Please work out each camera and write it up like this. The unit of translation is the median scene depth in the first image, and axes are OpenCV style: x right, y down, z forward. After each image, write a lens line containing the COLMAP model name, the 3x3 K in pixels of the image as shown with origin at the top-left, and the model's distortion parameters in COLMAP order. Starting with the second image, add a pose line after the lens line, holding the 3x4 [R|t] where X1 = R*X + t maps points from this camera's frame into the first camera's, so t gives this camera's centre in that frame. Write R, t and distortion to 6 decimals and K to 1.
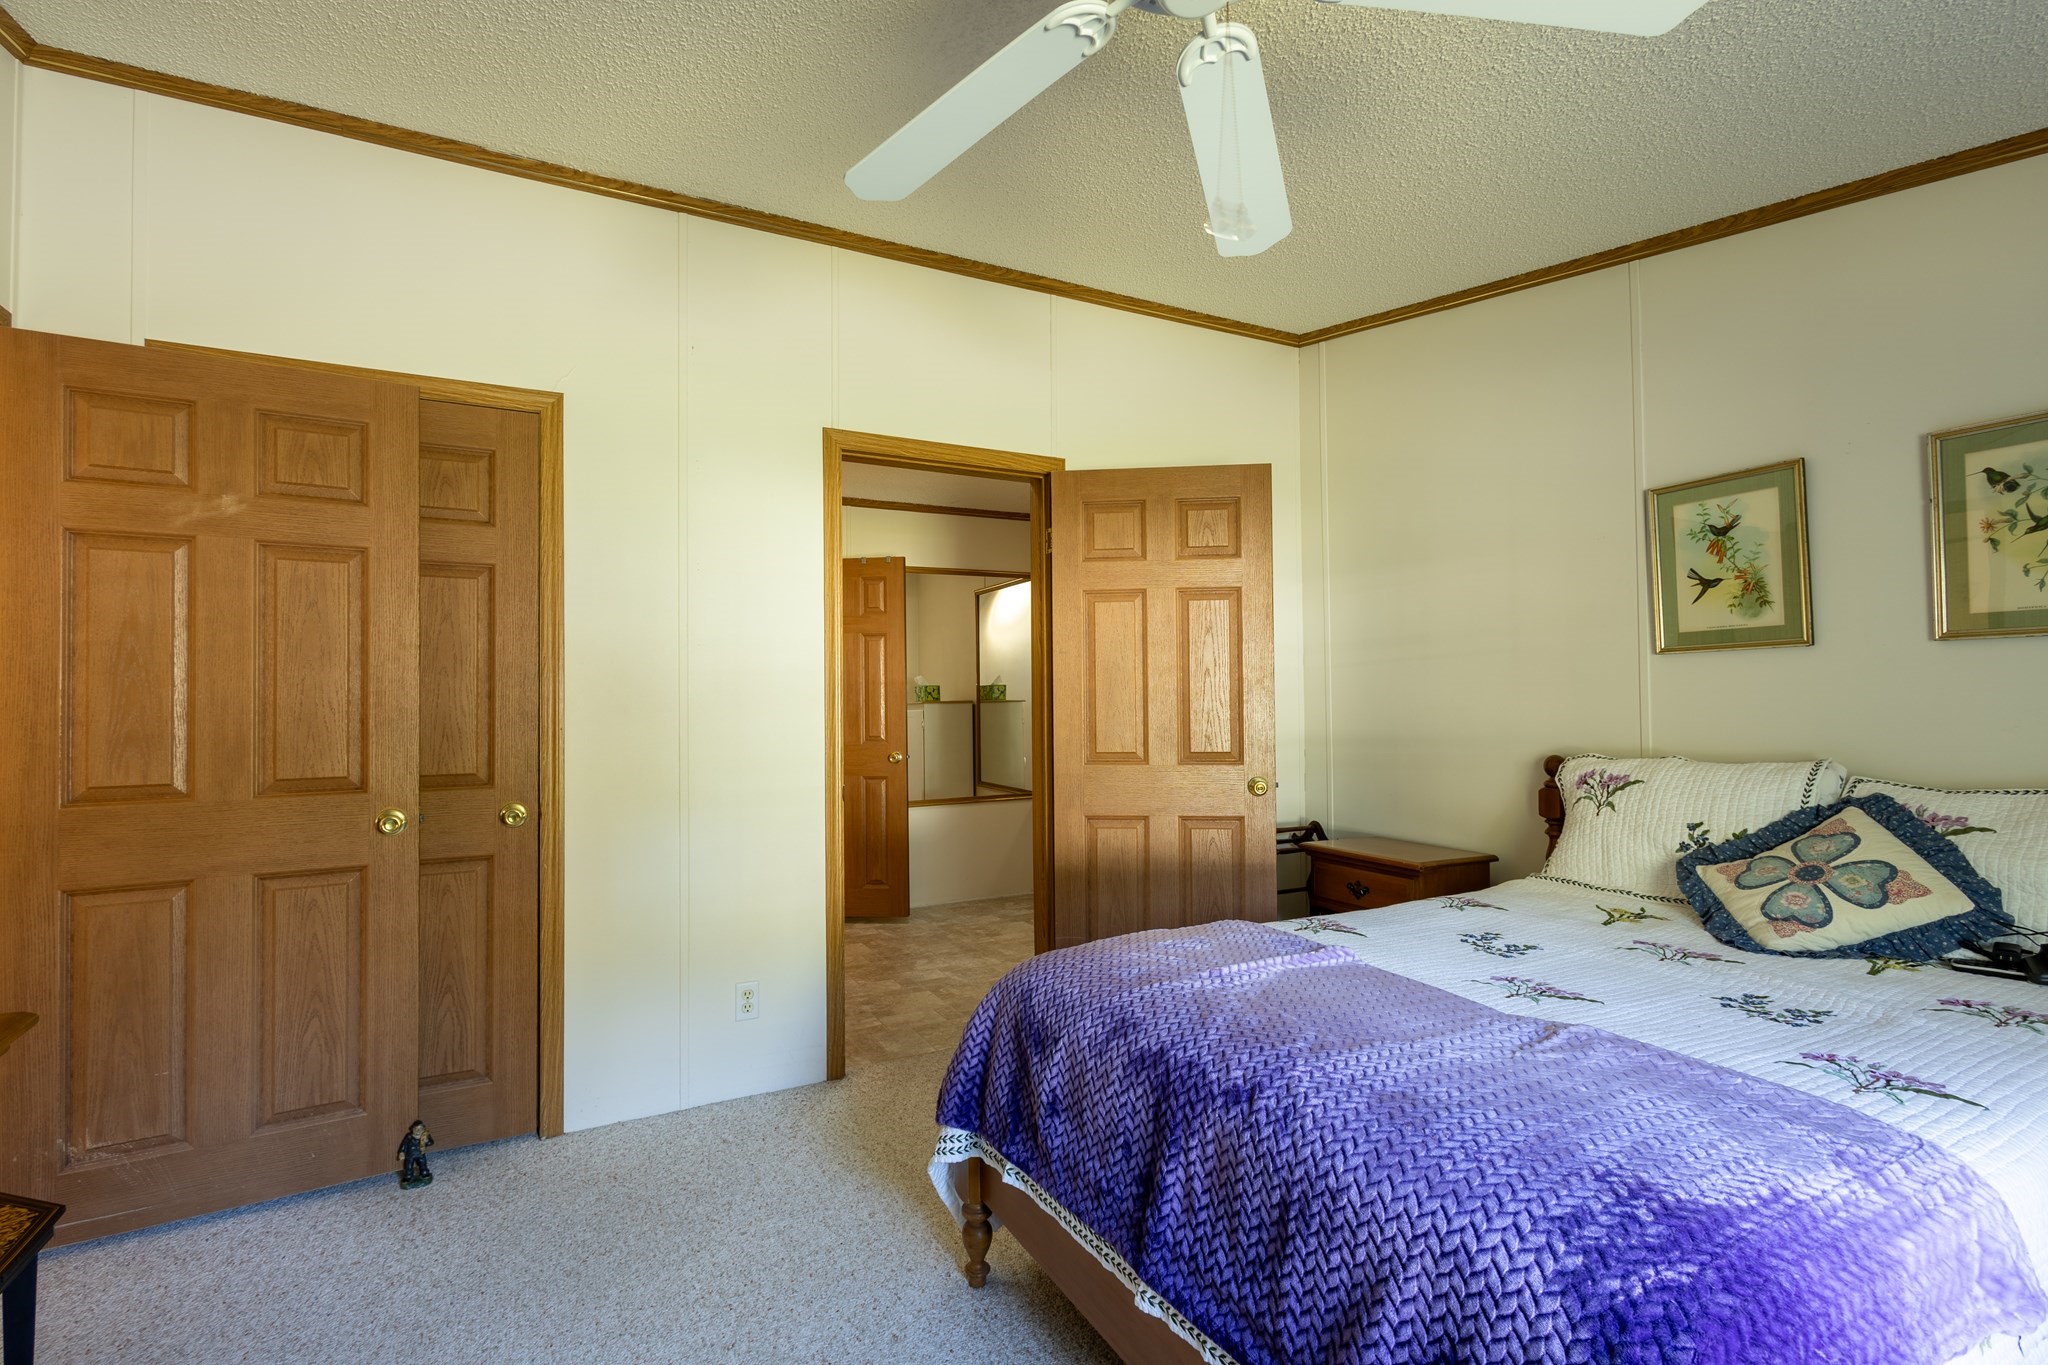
lens RADIAL K [[916.9, 0, 1019.0], [0, 916.9, 685.8], [0, 0, 1]] dist [0.003065, 0.001214]
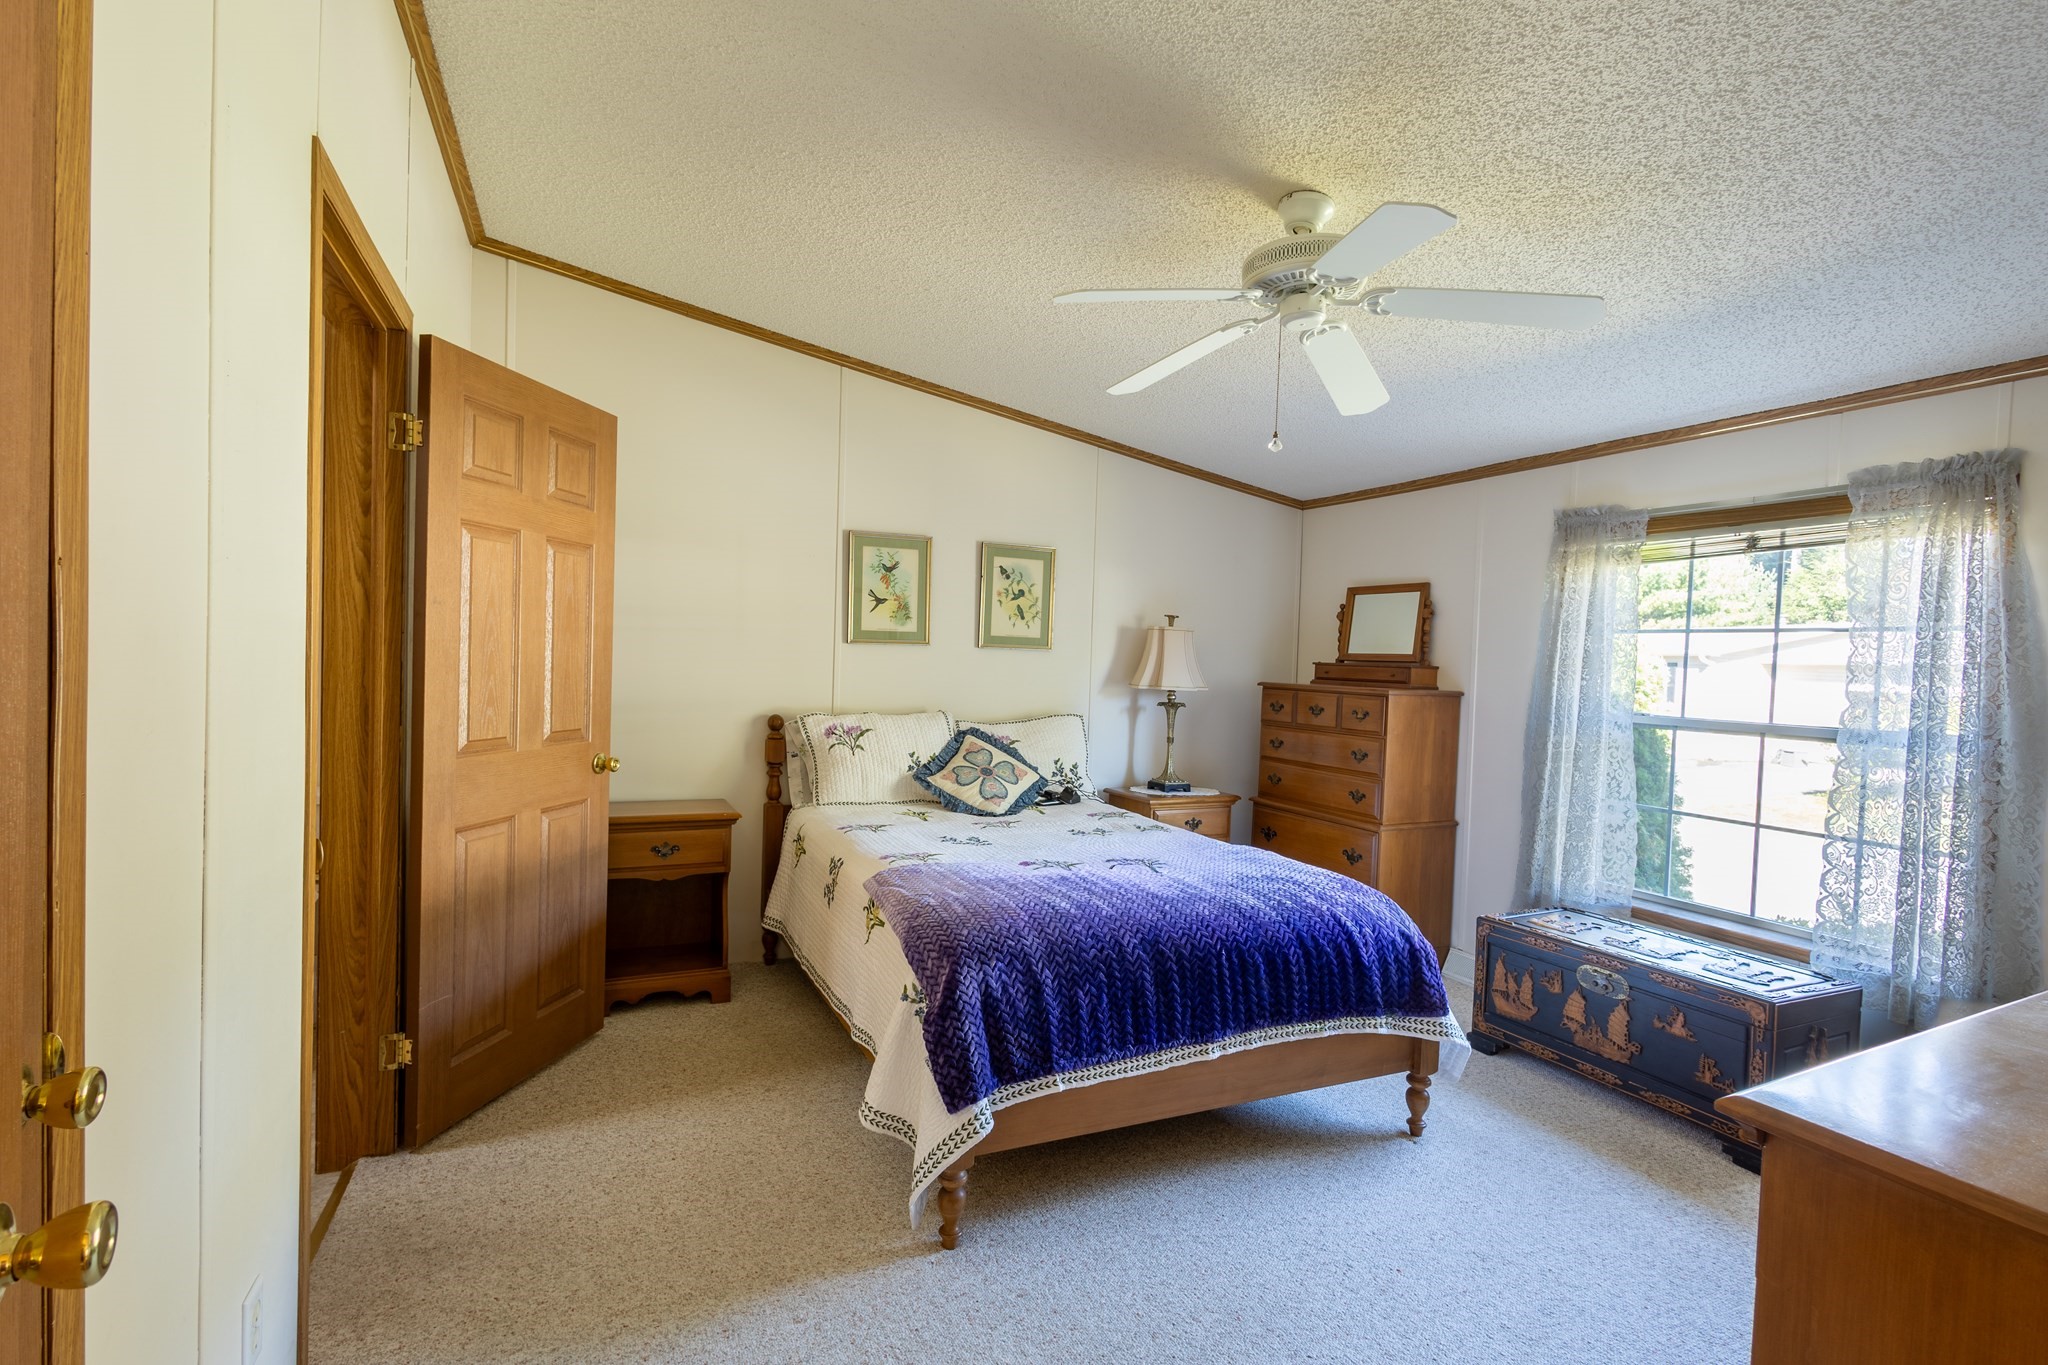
lens RADIAL K [[916.9, 0, 1021.3], [0, 916.9, 683.2], [0, 0, 1]] dist [0.003065, 0.001214]
pose [[0.068671, -0.016886, 0.997496, -0.811139], [-0.051452, 0.998466, 0.020444, -0.015551], [-0.996312, -0.052727, 0.067696, 0.657706]]
